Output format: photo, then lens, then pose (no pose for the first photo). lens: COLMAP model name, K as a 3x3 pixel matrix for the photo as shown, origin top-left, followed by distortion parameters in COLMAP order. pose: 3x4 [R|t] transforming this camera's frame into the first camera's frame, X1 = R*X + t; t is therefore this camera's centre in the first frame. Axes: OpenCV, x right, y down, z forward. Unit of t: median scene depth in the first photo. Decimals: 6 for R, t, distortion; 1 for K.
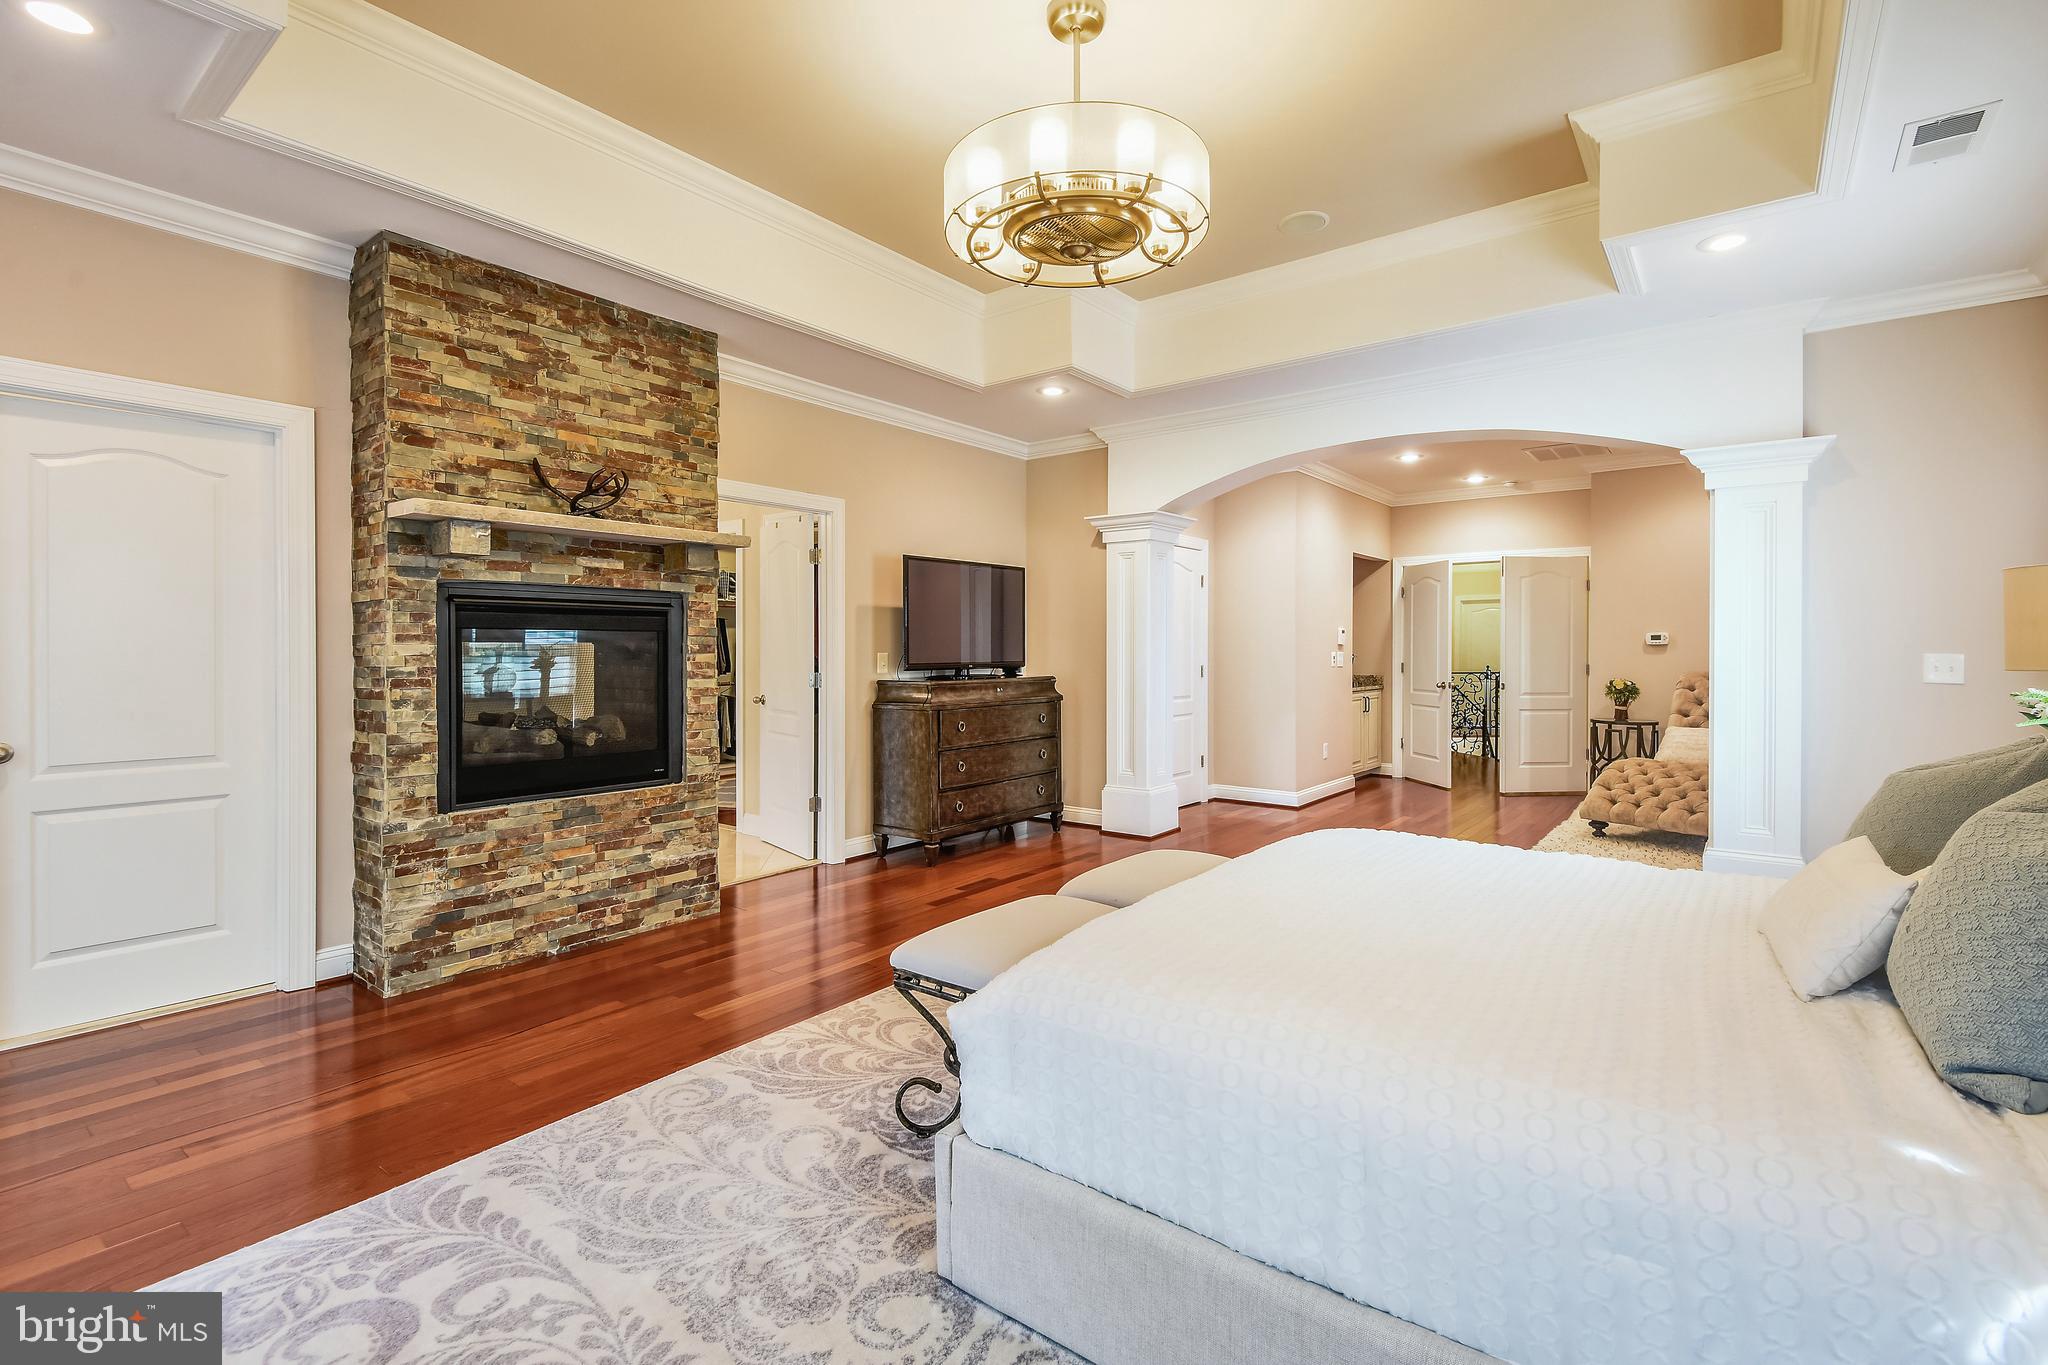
lens RADIAL K [[943.1, 0, 1016.2], [0, 943.1, 654.1], [0, 0, 1]] dist [0.017260, -0.002804]
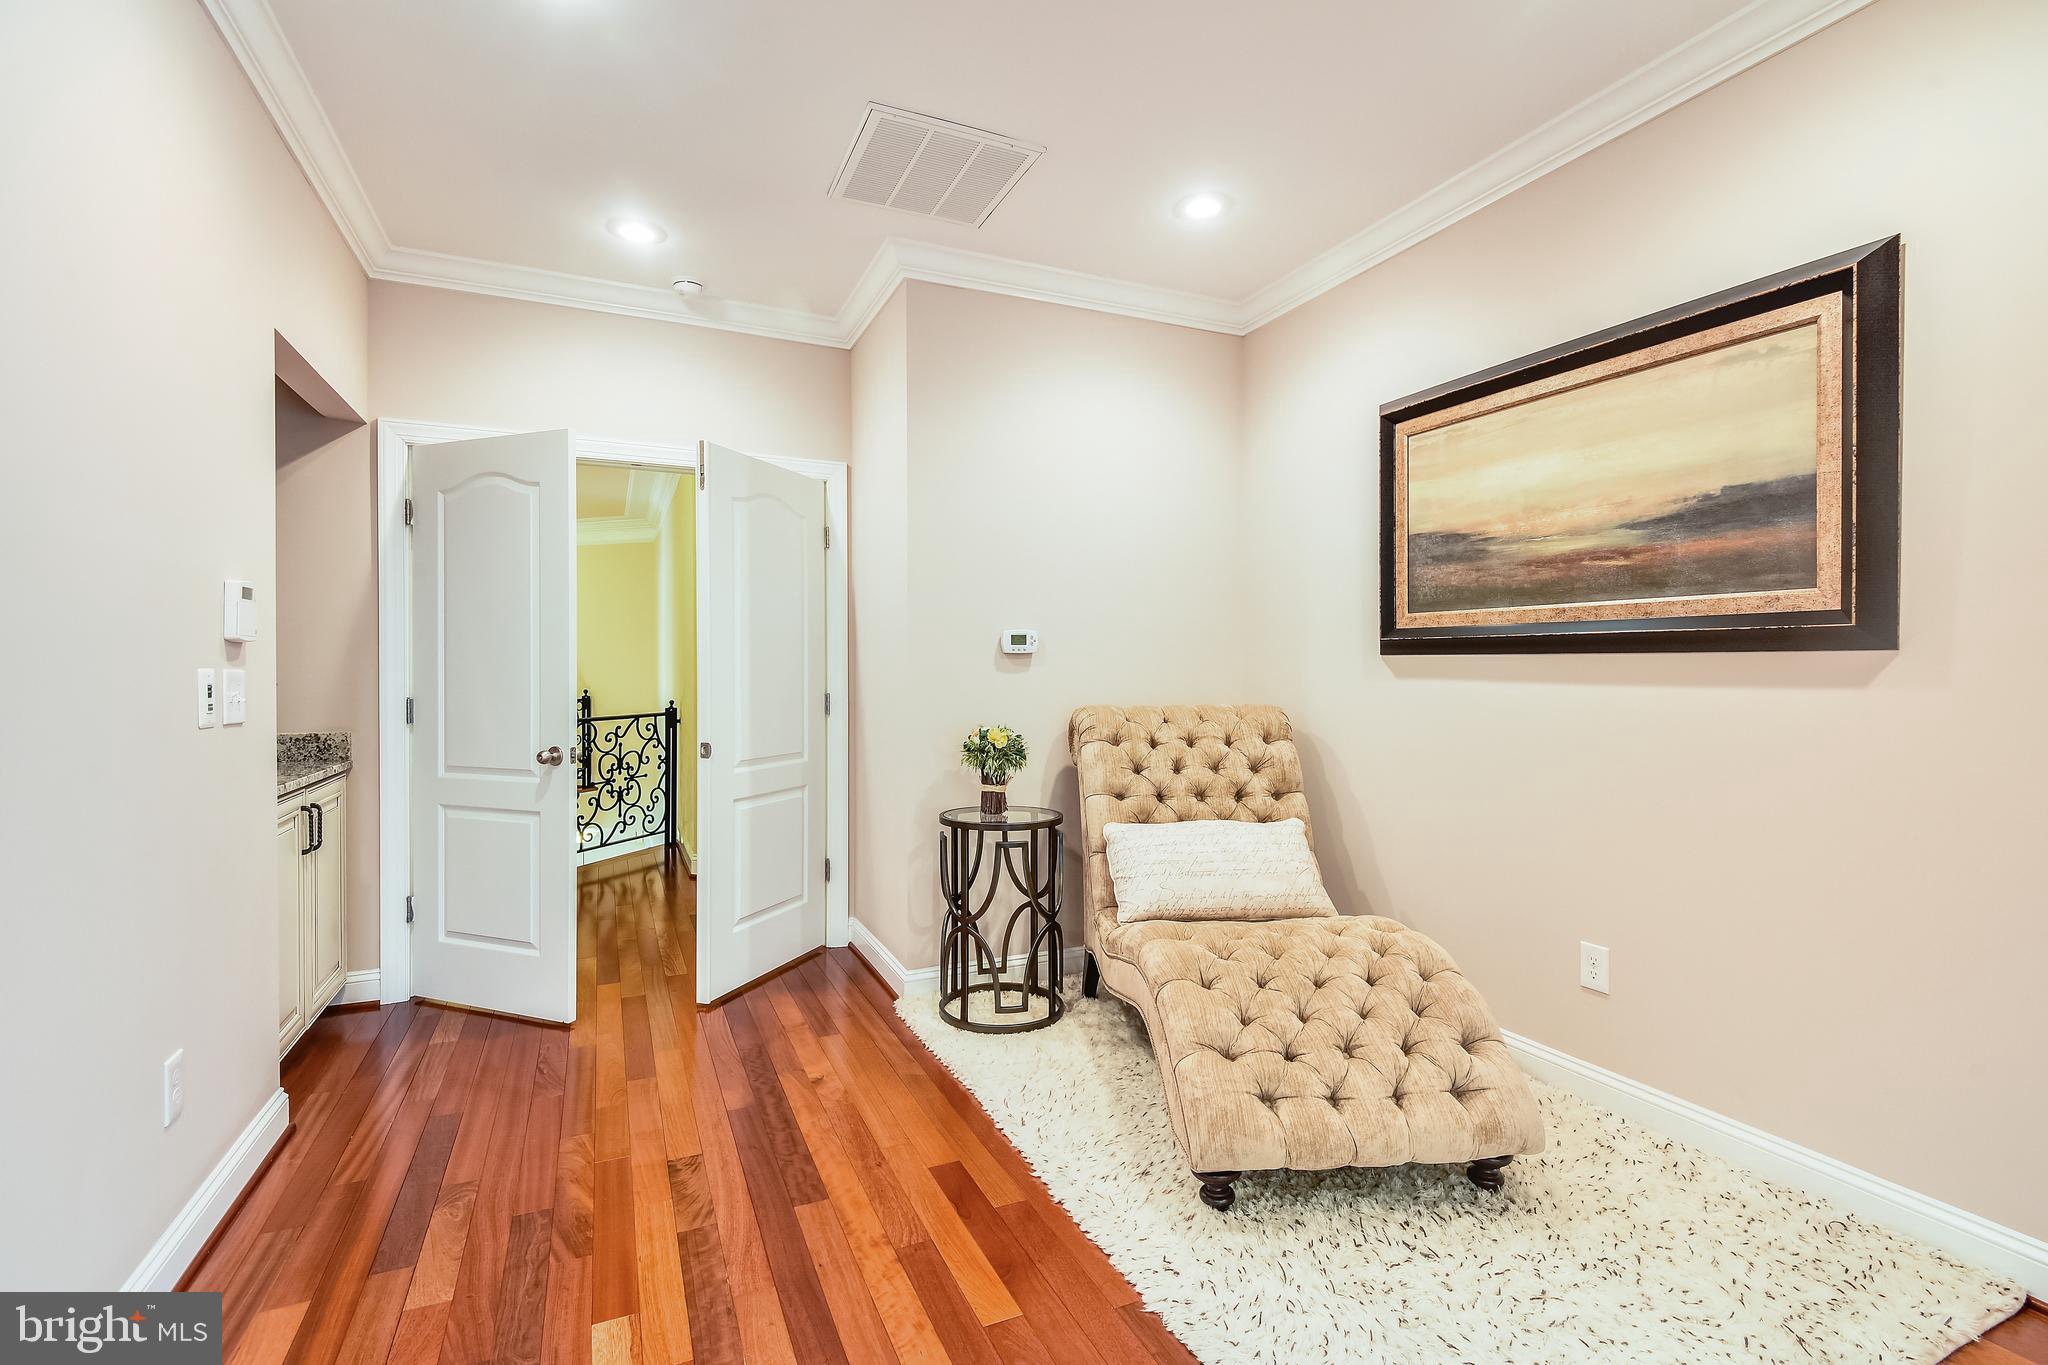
lens RADIAL K [[943.1, 0, 1035.5], [0, 943.1, 674.5], [0, 0, 1]] dist [0.017260, -0.002804]
pose [[0.458195, -0.003026, 0.888847, 0.196815], [0.002909, 0.999994, 0.001904, 0.000123], [-0.888847, 0.001714, 0.458201, 0.639725]]
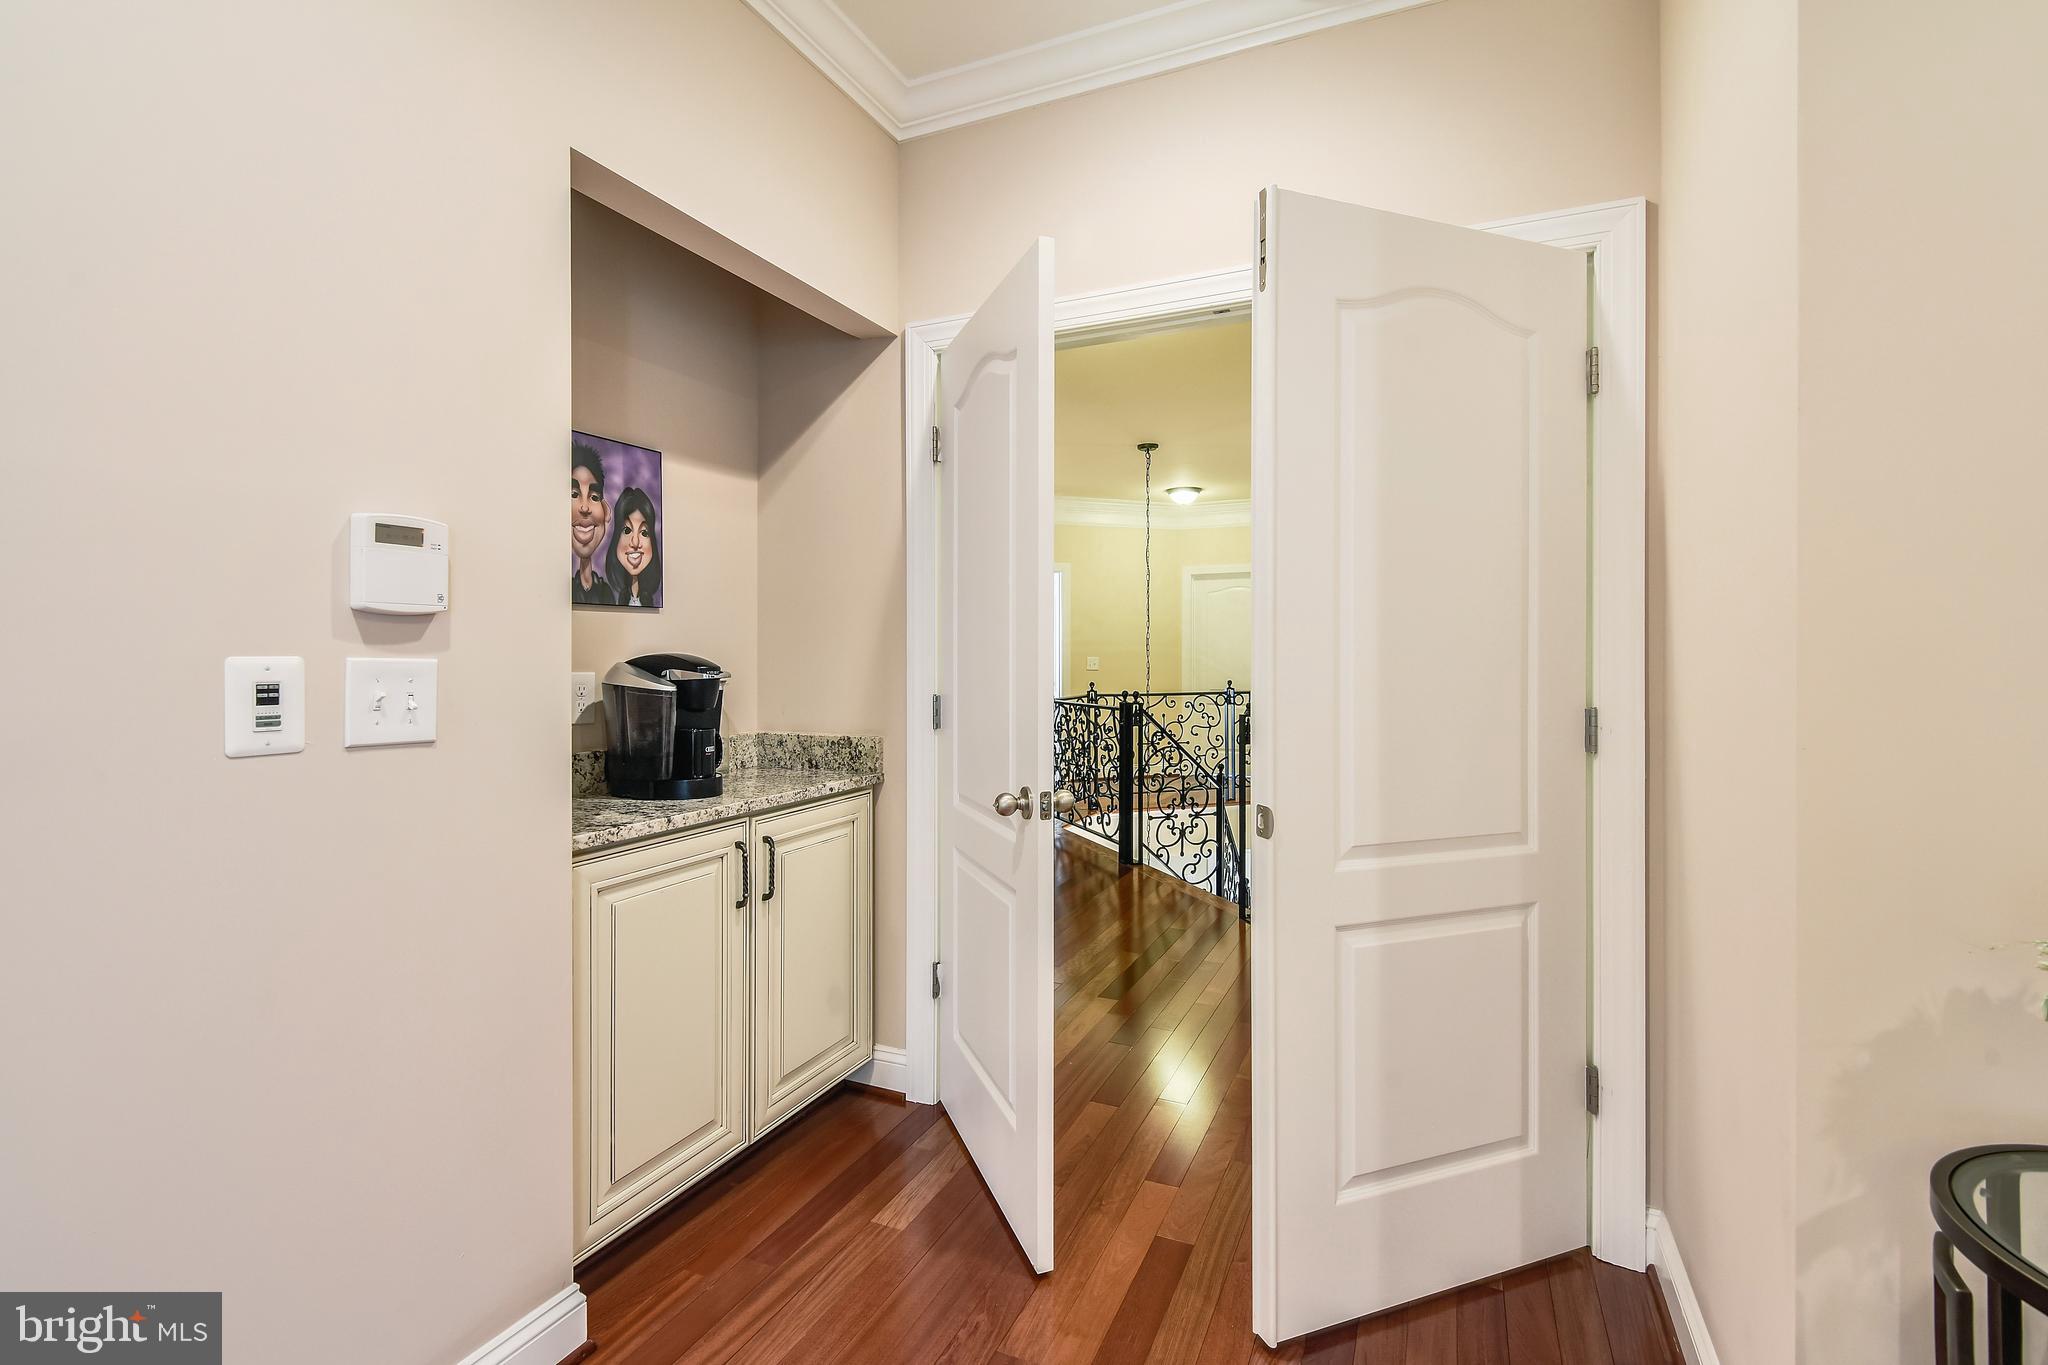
lens RADIAL K [[943.1, 0, 1020.9], [0, 943.1, 657.5], [0, 0, 1]] dist [0.017260, -0.002804]
pose [[0.972781, 0.000884, 0.231726, 0.391879], [-0.000666, 0.999999, -0.001019, -0.001337], [-0.231727, 0.000837, 0.972781, 0.767095]]
